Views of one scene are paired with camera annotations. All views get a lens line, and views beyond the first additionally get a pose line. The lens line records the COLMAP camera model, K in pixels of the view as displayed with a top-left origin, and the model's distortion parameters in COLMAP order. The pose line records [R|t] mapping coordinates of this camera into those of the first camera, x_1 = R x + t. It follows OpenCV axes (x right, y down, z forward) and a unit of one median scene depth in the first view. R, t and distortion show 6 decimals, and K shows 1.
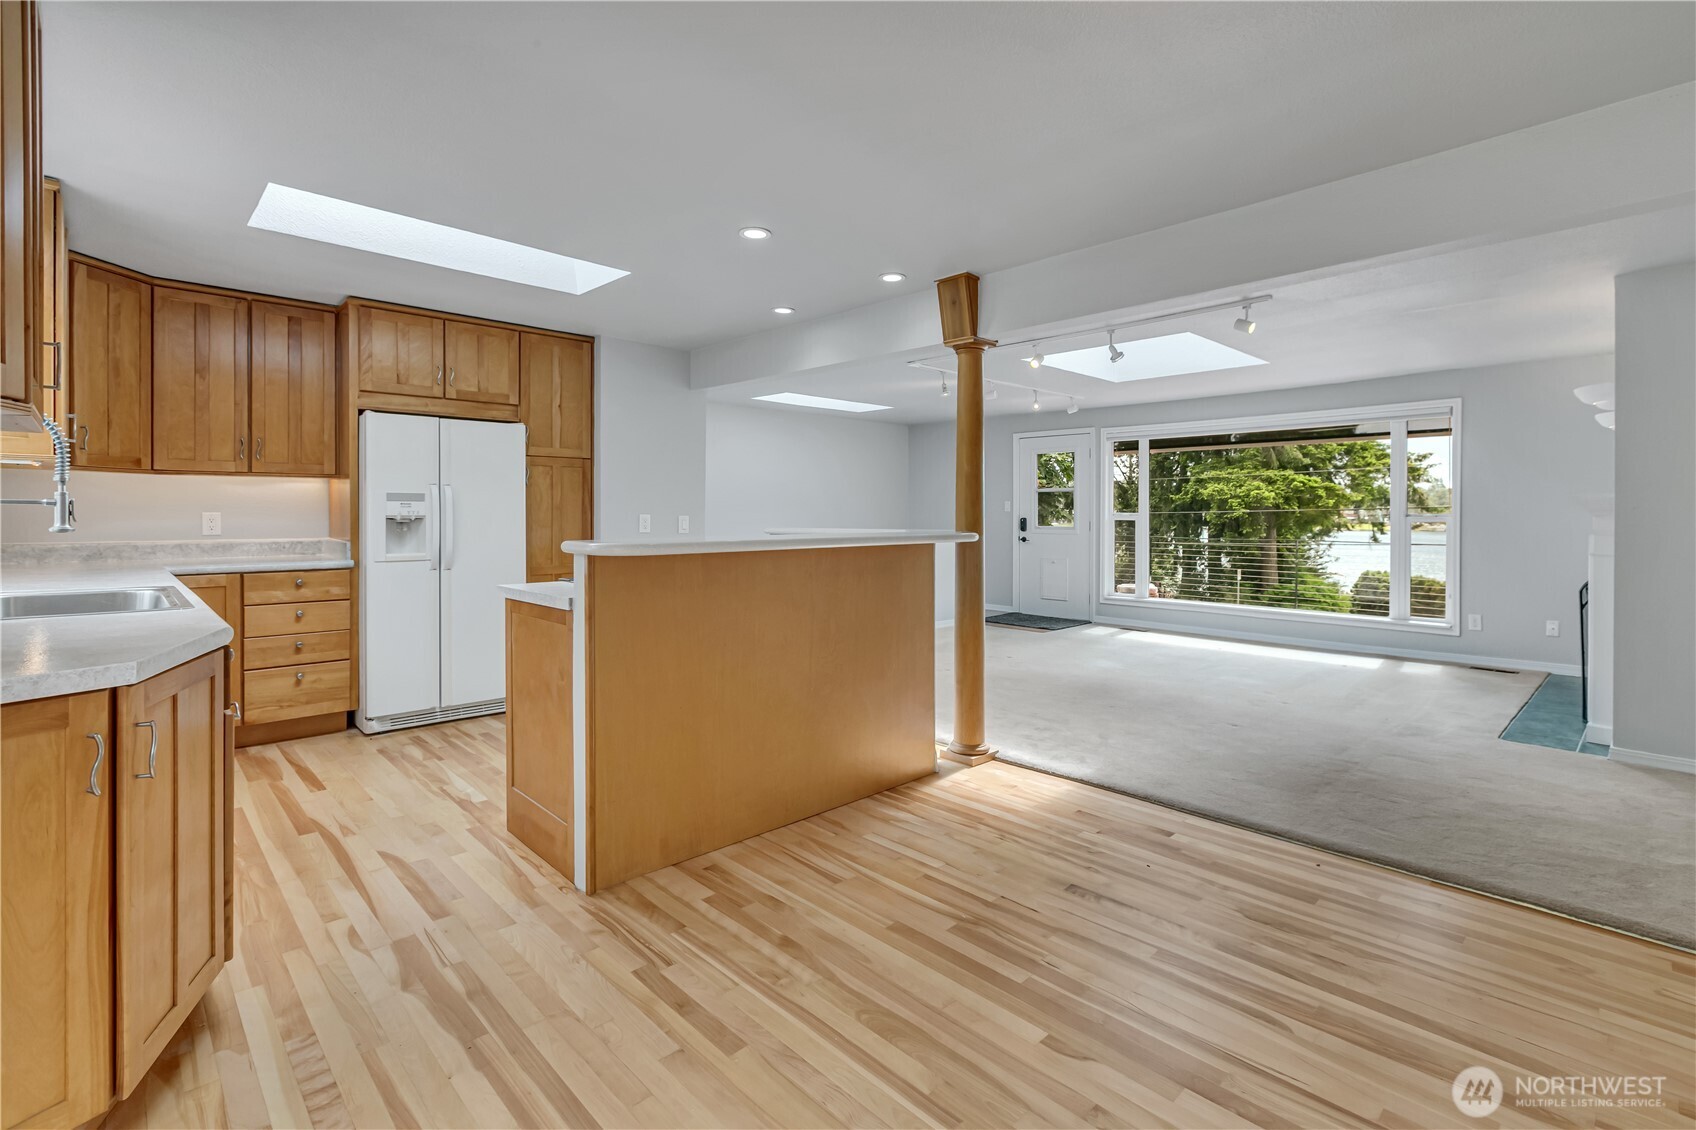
lens RADIAL K [[780.2, 0, 864.5], [0, 780.2, 521.1], [0, 0, 1]] dist [0.001093, -0.000415]
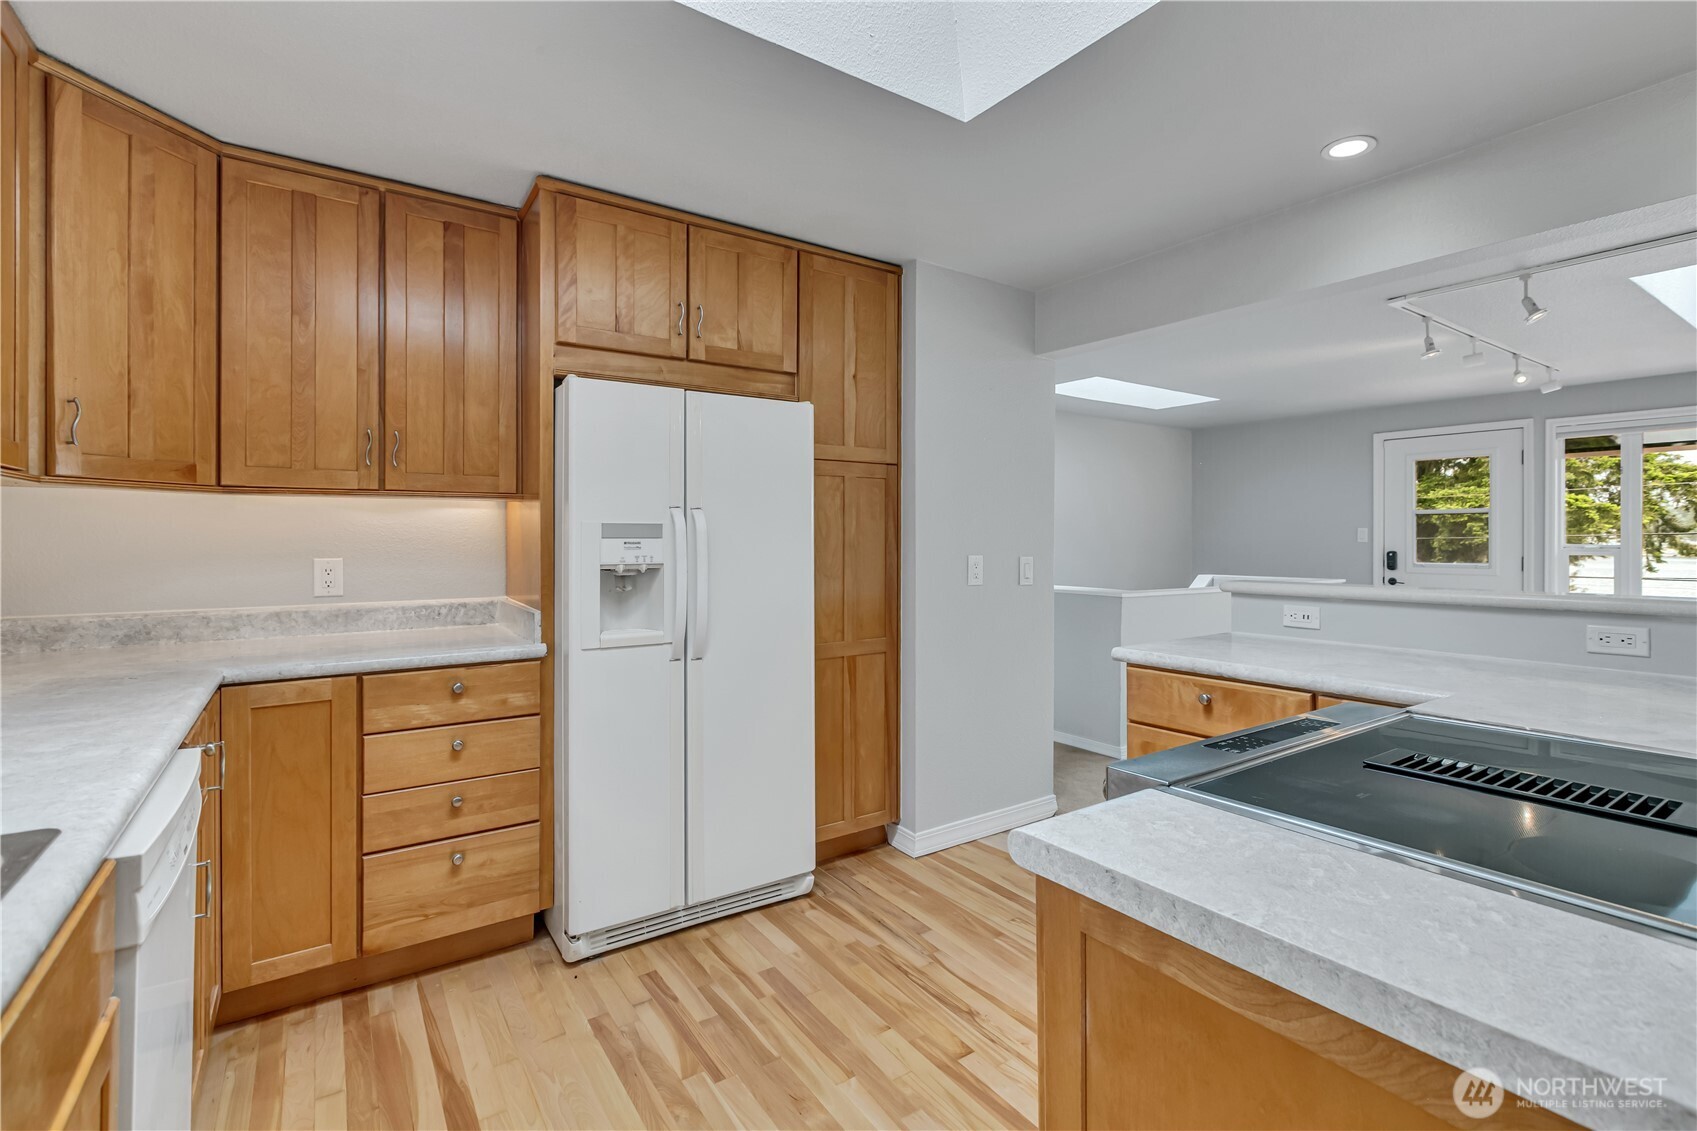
lens RADIAL K [[780.9, 0, 869.3], [0, 780.9, 538.5], [0, 0, 1]] dist [-0.000452, -0.000134]
pose [[0.987046, -0.004099, -0.160388, -0.330944], [0.002307, 0.999933, -0.011355, -0.018764], [0.160424, 0.010838, 0.986989, 0.476724]]
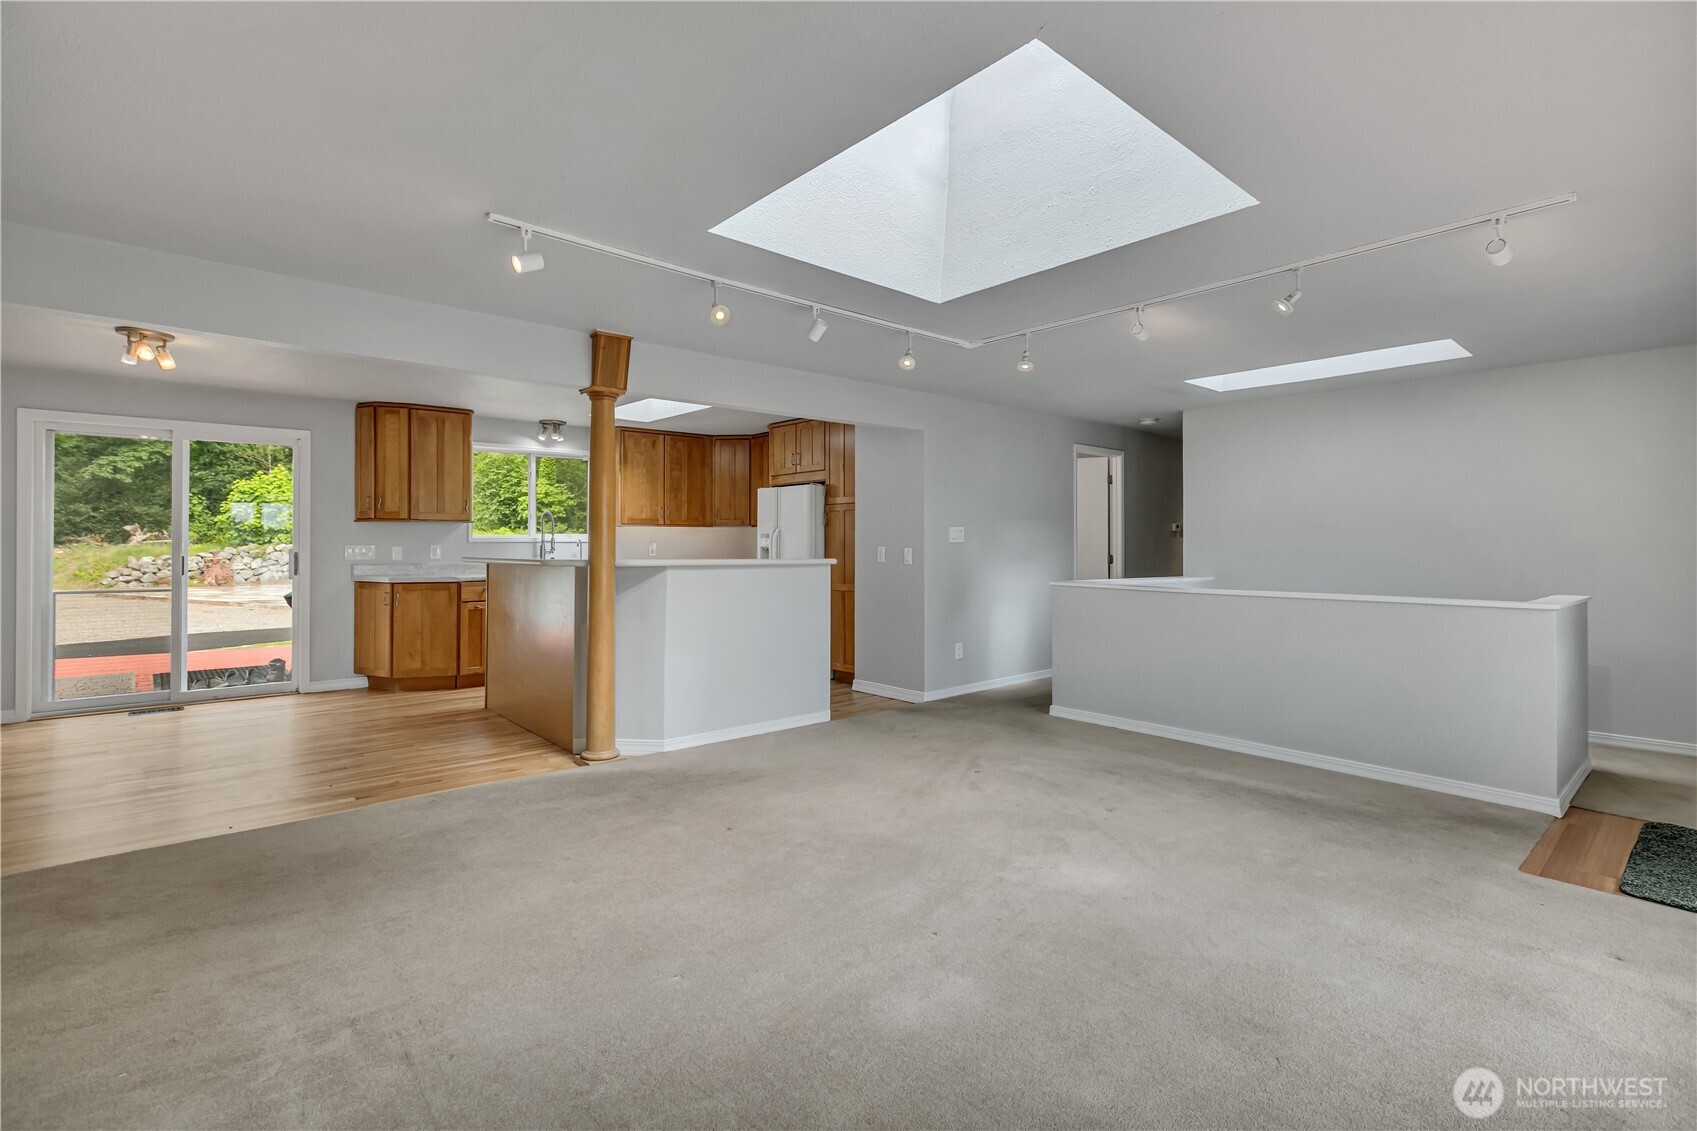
lens RADIAL K [[780.9, 0, 869.3], [0, 780.9, 538.5], [0, 0, 1]] dist [-0.000452, -0.000134]
pose [[-0.040694, -0.011194, -0.999109, 1.115619], [-0.014251, 0.999842, -0.010621, -0.010015], [0.999070, 0.013806, -0.040847, 1.289421]]
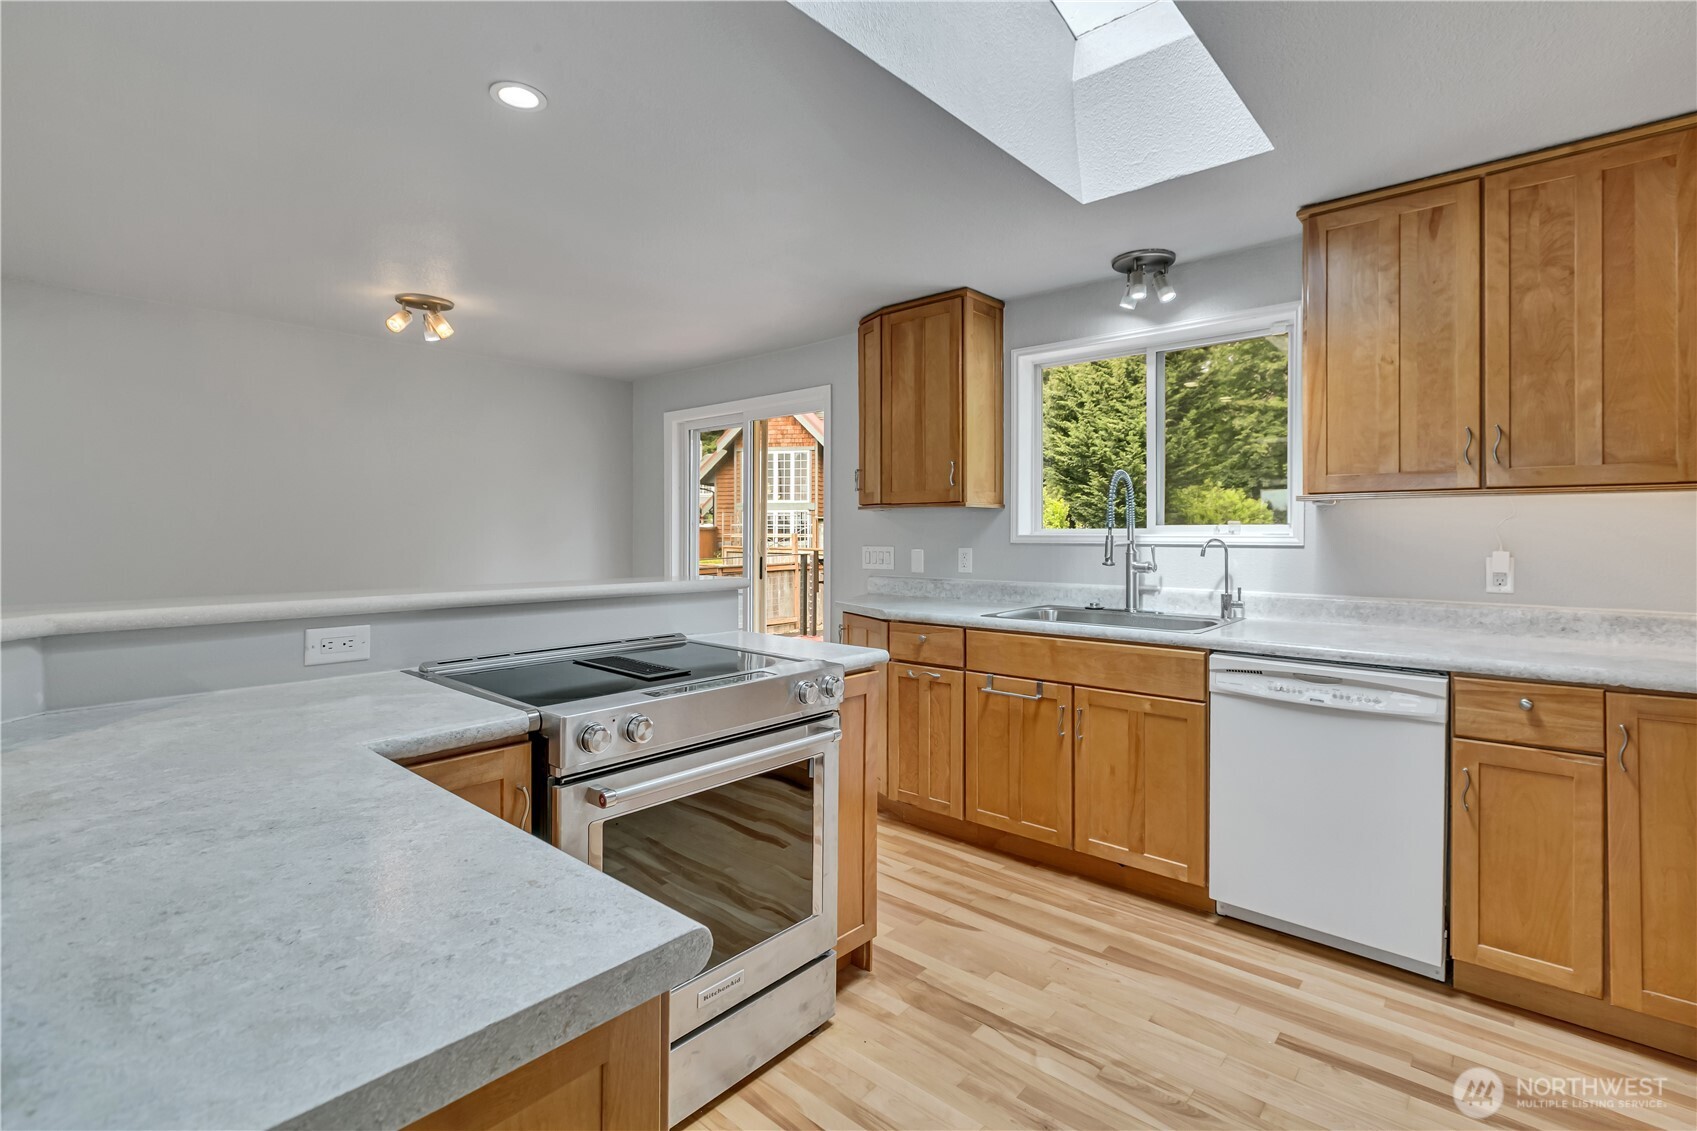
lens RADIAL K [[780.9, 0, 869.3], [0, 780.9, 538.5], [0, 0, 1]] dist [-0.000452, -0.000134]
pose [[-0.995611, -0.007502, -0.093290, -0.267387], [-0.009268, 0.999786, 0.018516, -0.027958], [0.093132, 0.019300, -0.995467, 1.219997]]
